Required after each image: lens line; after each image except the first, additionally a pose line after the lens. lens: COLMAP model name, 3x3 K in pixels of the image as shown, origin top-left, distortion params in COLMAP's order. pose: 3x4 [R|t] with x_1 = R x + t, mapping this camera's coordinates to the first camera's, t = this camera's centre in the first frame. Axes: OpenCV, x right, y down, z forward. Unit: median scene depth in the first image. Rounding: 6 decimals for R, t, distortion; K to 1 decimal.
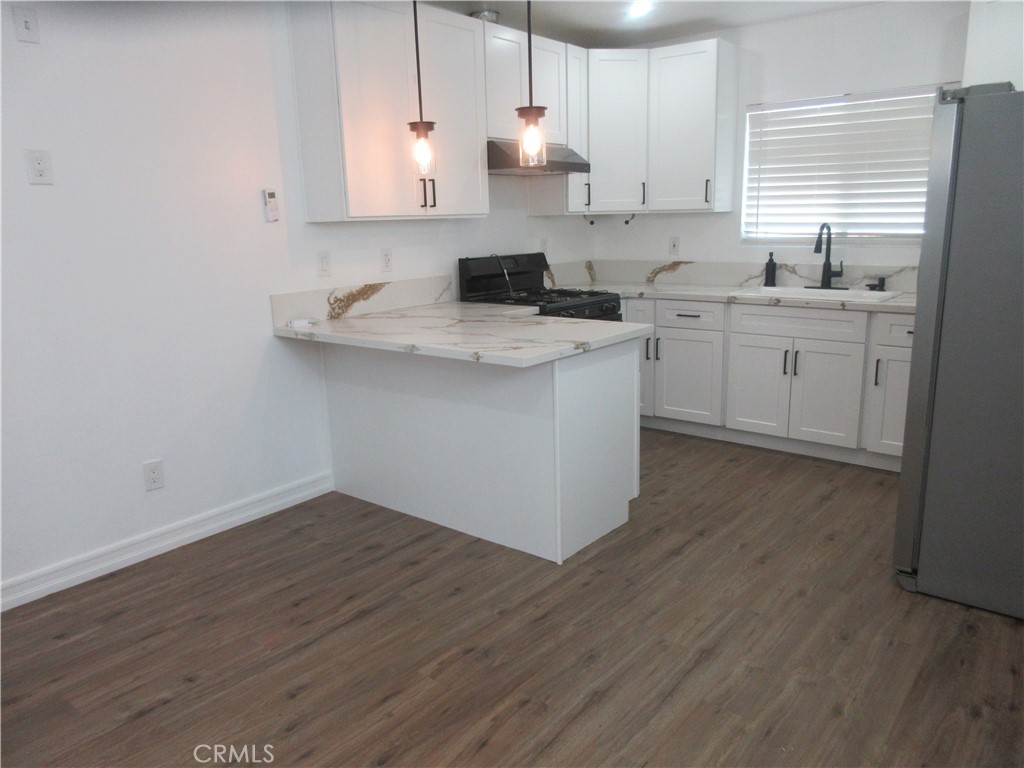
lens RADIAL K [[760.0, 0, 518.8], [0, 760.0, 379.3], [0, 0, 1]] dist [0.000312, 0.003222]
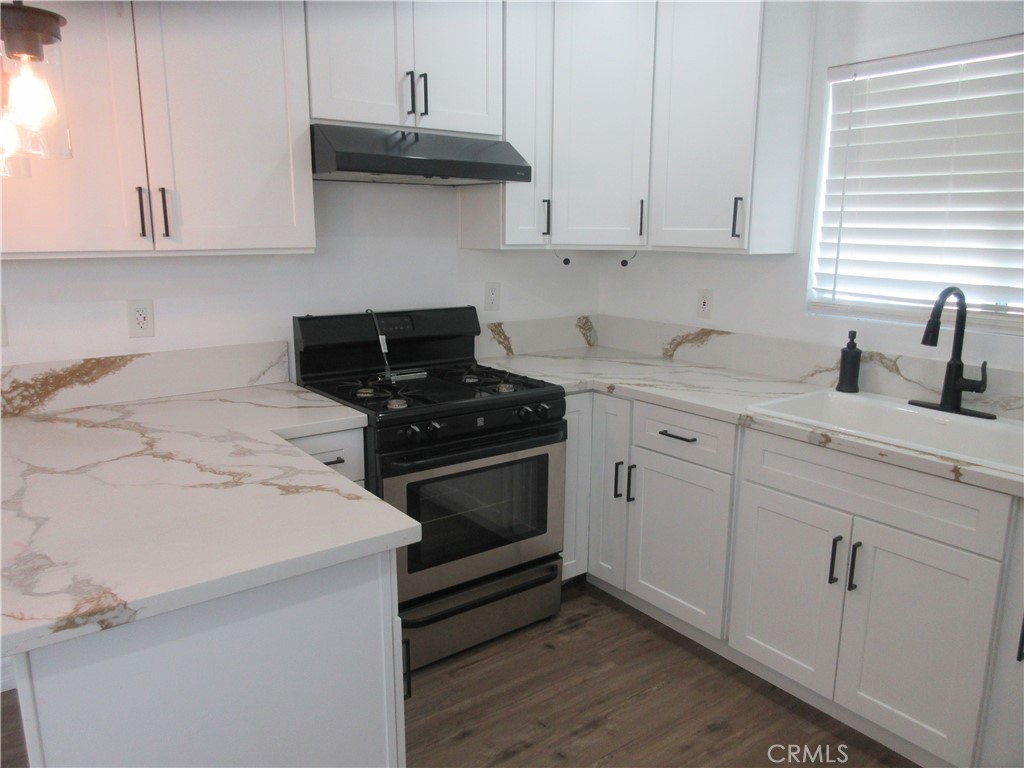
lens RADIAL K [[755.9, 0, 515.7], [0, 755.9, 385.0], [0, 0, 1]] dist [0.000092, 0.007548]
pose [[0.968581, 0.078740, -0.235905, 0.256123], [-0.079769, 0.996800, 0.005194, -0.125323], [0.235559, 0.013787, 0.971762, 0.458566]]
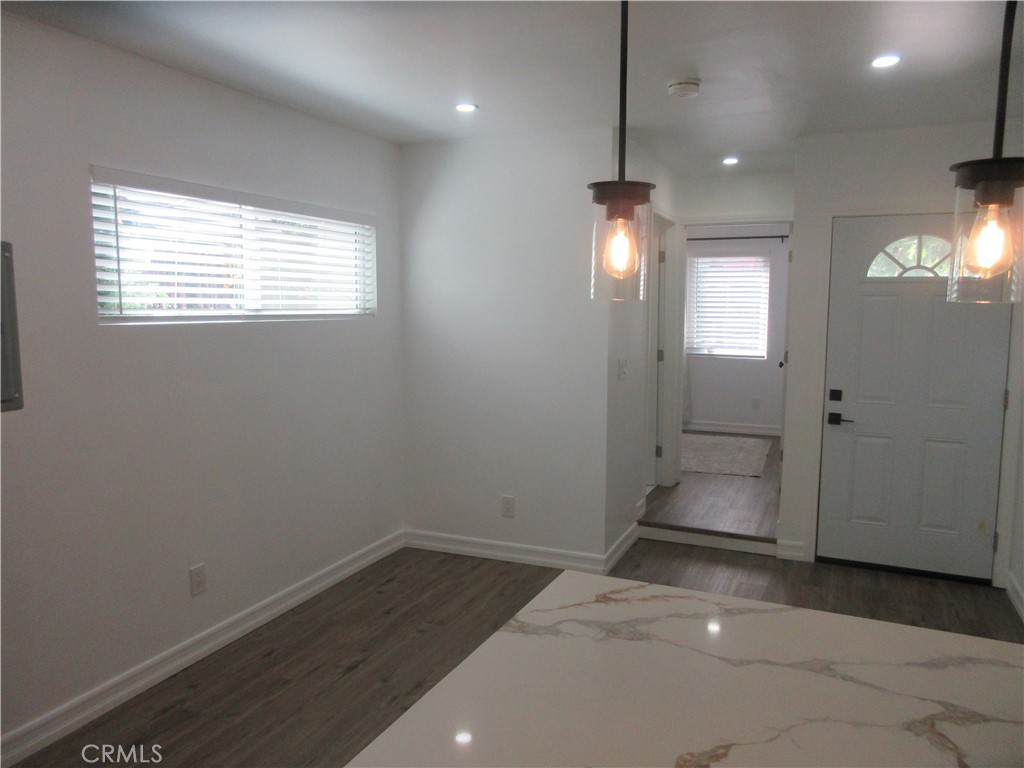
lens RADIAL K [[755.9, 0, 515.7], [0, 755.9, 385.0], [0, 0, 1]] dist [0.000092, 0.007548]
pose [[-0.968442, 0.039459, -0.246095, 0.138078], [-0.042084, 0.947323, 0.317503, -0.260672], [0.245659, 0.317840, -0.915767, 0.986453]]
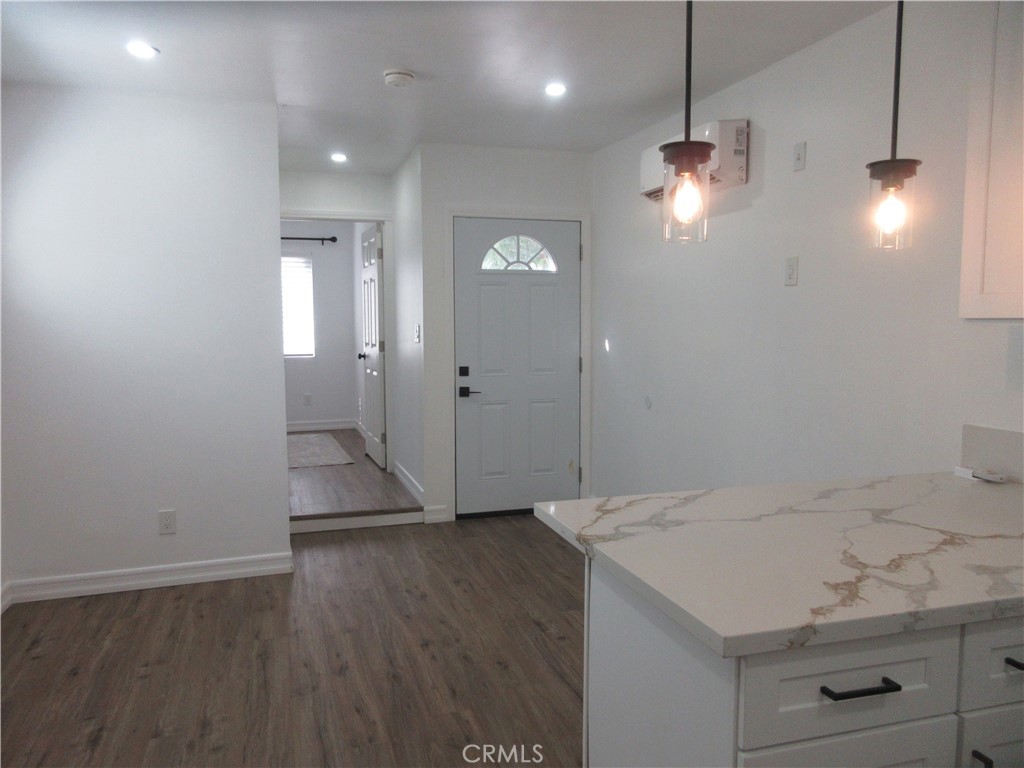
lens RADIAL K [[755.0, 0, 512.0], [0, 755.0, 384.0], [0, 0, 1]] dist [-0.009155, 0.006934]
pose [[-0.560022, 0.093931, -0.823136, 0.398670], [-0.163823, 0.961379, 0.221163, -0.193752], [0.812119, 0.258705, -0.523005, 0.840083]]
